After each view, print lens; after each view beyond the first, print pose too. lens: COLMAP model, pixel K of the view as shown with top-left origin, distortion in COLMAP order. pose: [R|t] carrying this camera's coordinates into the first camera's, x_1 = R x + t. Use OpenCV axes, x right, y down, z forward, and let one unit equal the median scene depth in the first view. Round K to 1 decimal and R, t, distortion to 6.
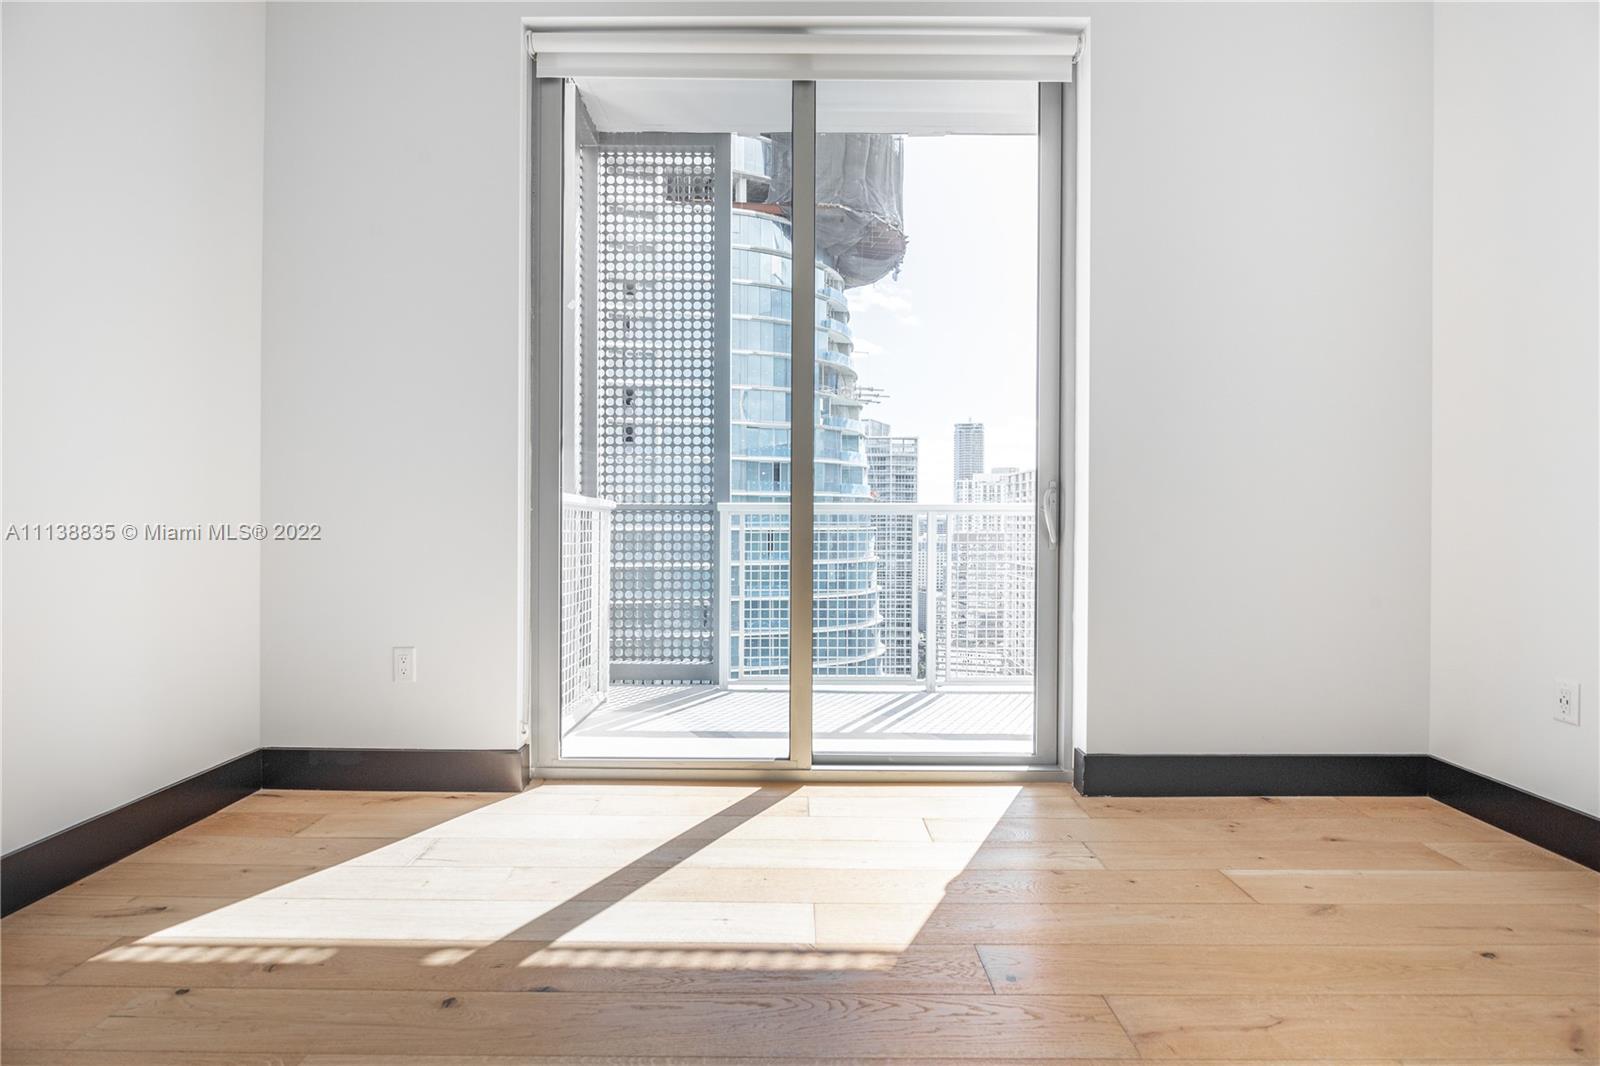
lens RADIAL K [[806.2, 0, 796.5], [0, 806.2, 527.9], [0, 0, 1]] dist [-0.012914, -0.000059]
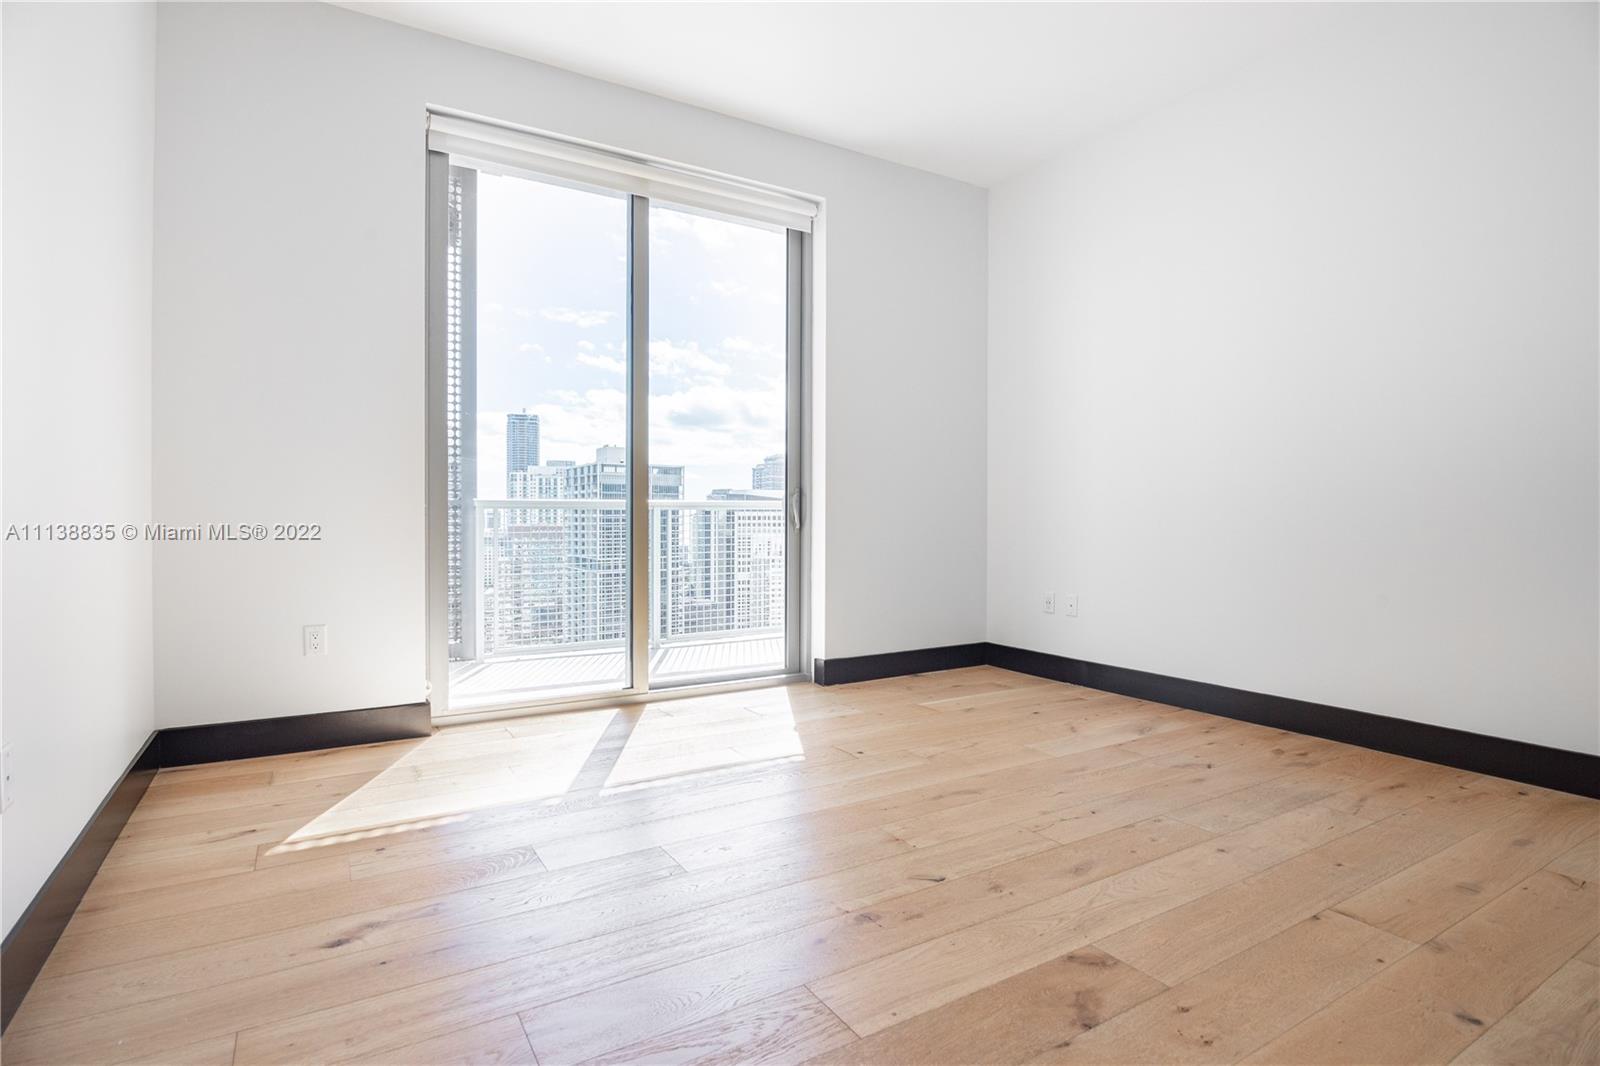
lens RADIAL K [[789.6, 0, 786.9], [0, 789.6, 523.0], [0, 0, 1]] dist [-0.014657, -0.000628]
pose [[0.868538, -0.007878, 0.495560, -0.473298], [0.006639, 0.999969, 0.004261, 0.002356], [-0.495578, -0.000411, 0.868563, -0.319134]]
